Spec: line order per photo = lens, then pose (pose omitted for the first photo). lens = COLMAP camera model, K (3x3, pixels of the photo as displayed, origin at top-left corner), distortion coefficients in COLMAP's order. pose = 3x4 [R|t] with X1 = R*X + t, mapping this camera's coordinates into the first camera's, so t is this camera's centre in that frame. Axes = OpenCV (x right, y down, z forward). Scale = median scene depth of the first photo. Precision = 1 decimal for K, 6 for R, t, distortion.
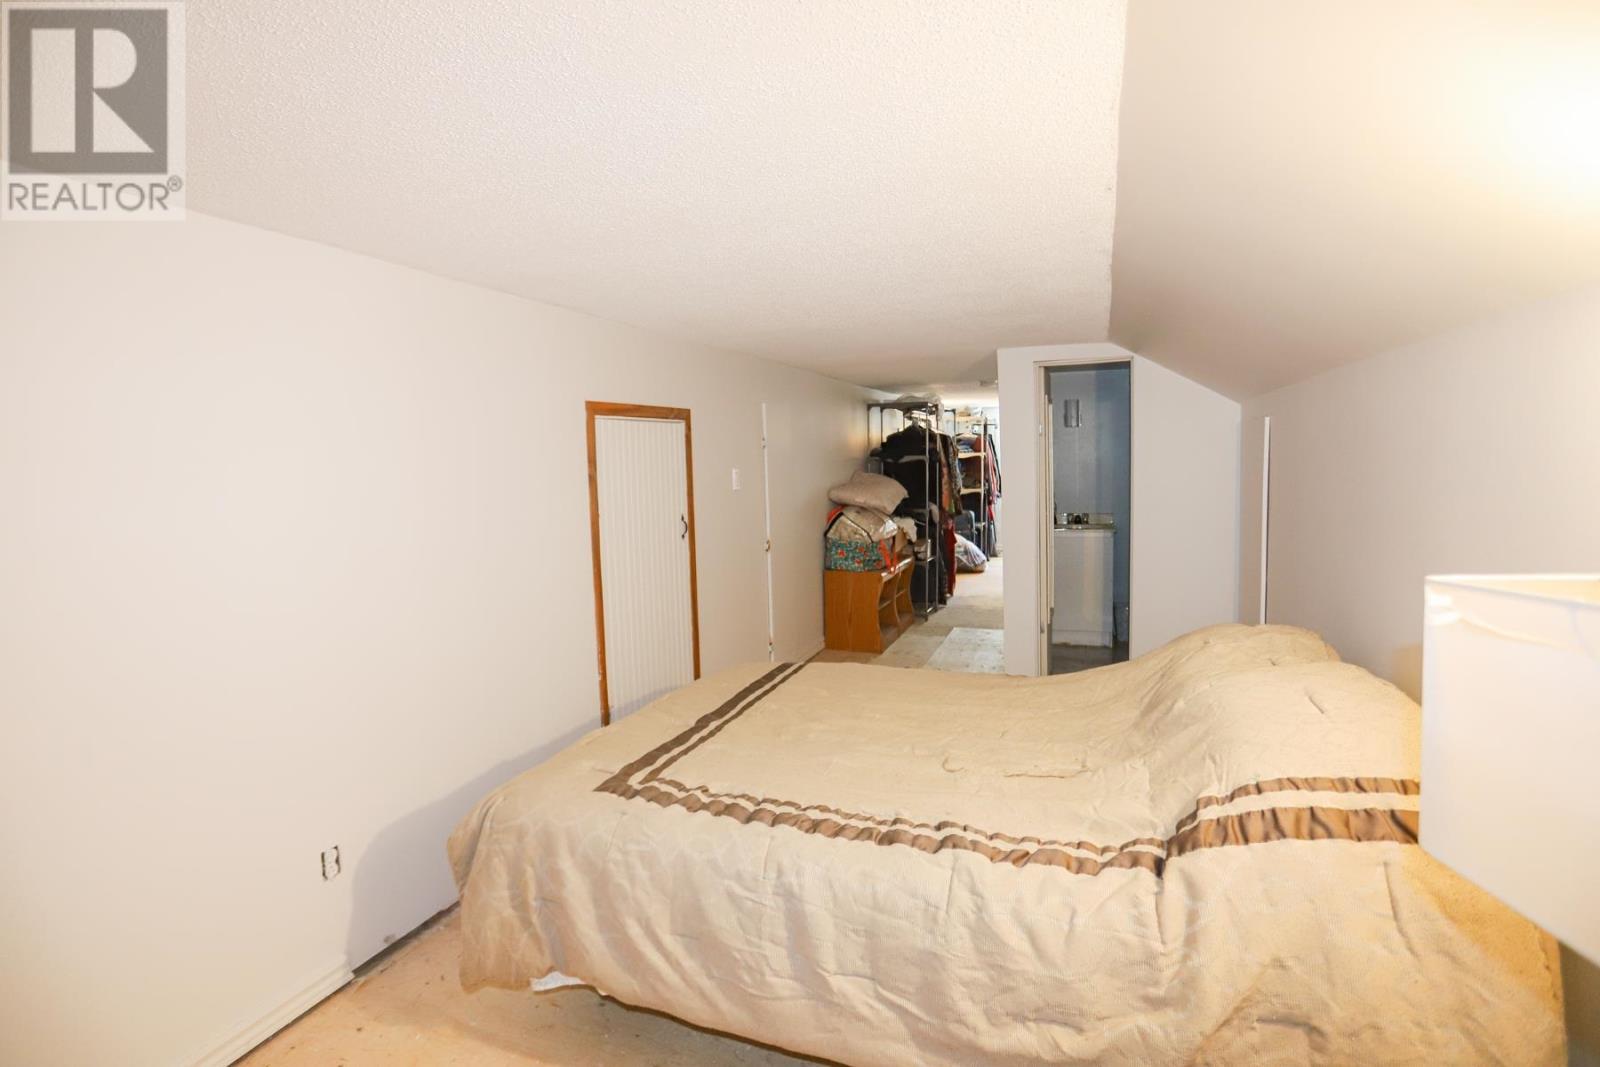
lens RADIAL K [[792.2, 0, 795.1], [0, 792.2, 531.1], [0, 0, 1]] dist [-0.083652, 0.041432]
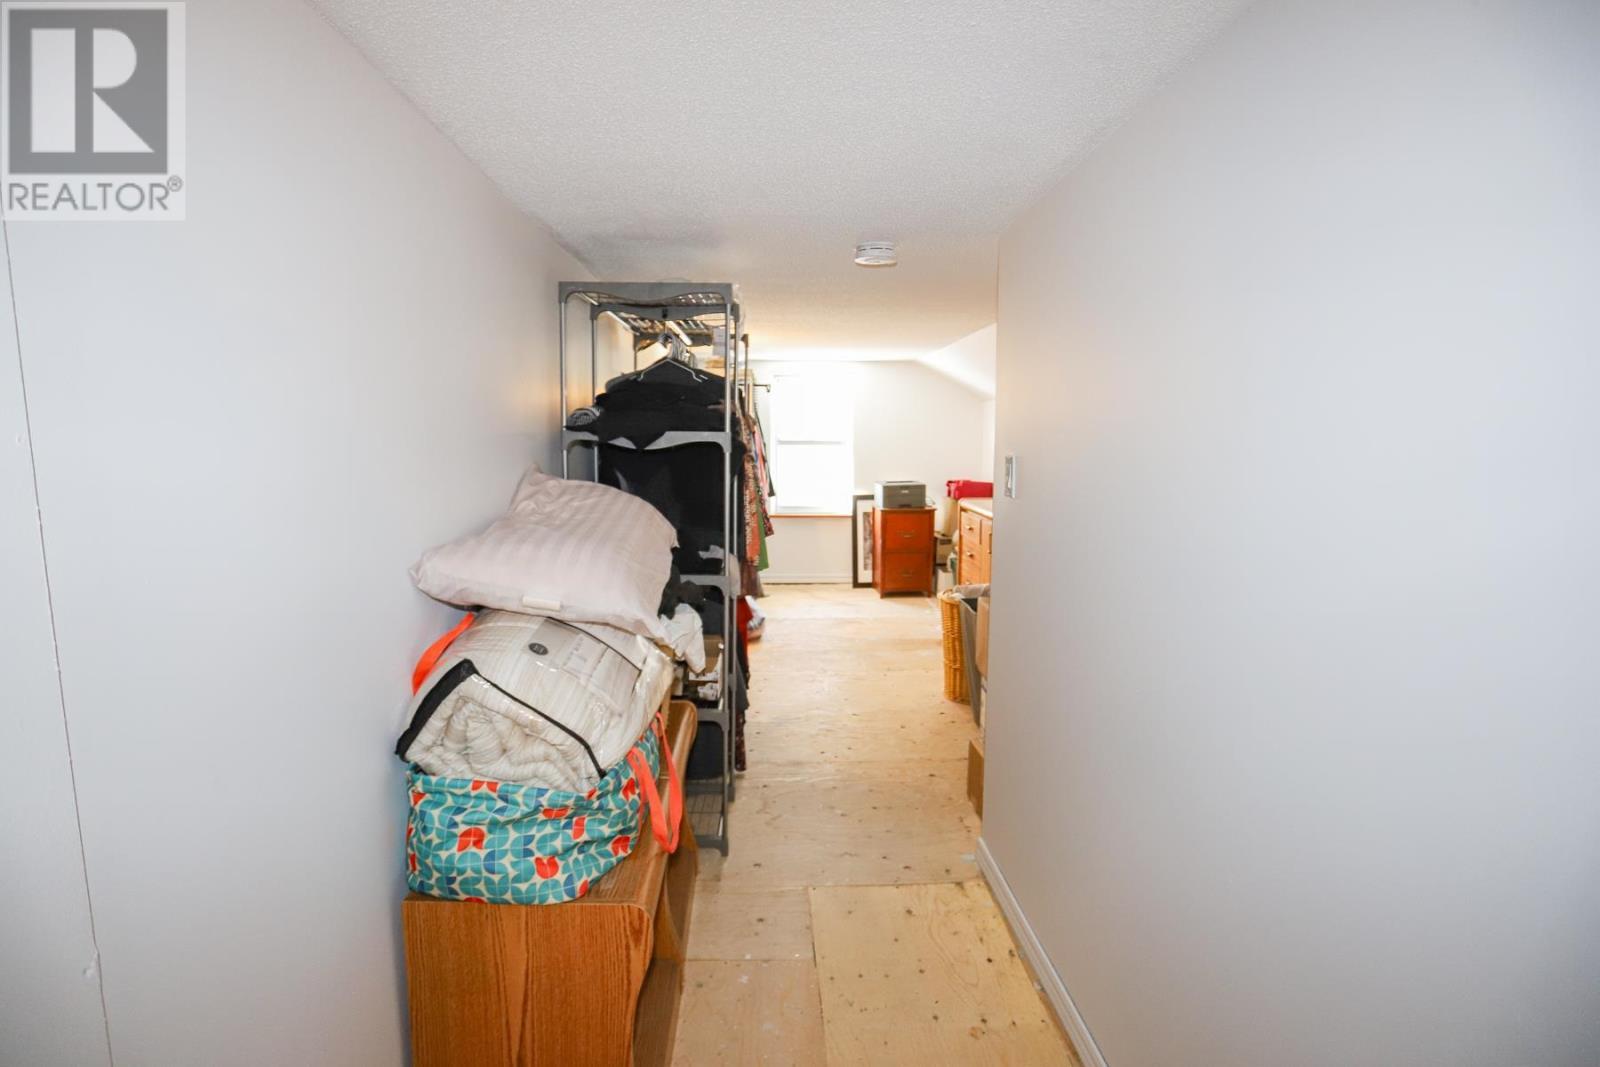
lens RADIAL K [[792.2, 0, 795.1], [0, 792.2, 531.1], [0, 0, 1]] dist [-0.083652, 0.041432]
pose [[0.918679, -0.018389, 0.394577, 0.049303], [0.008928, 0.999627, 0.025801, -0.058213], [-0.394904, -0.020180, 0.918501, 0.641344]]
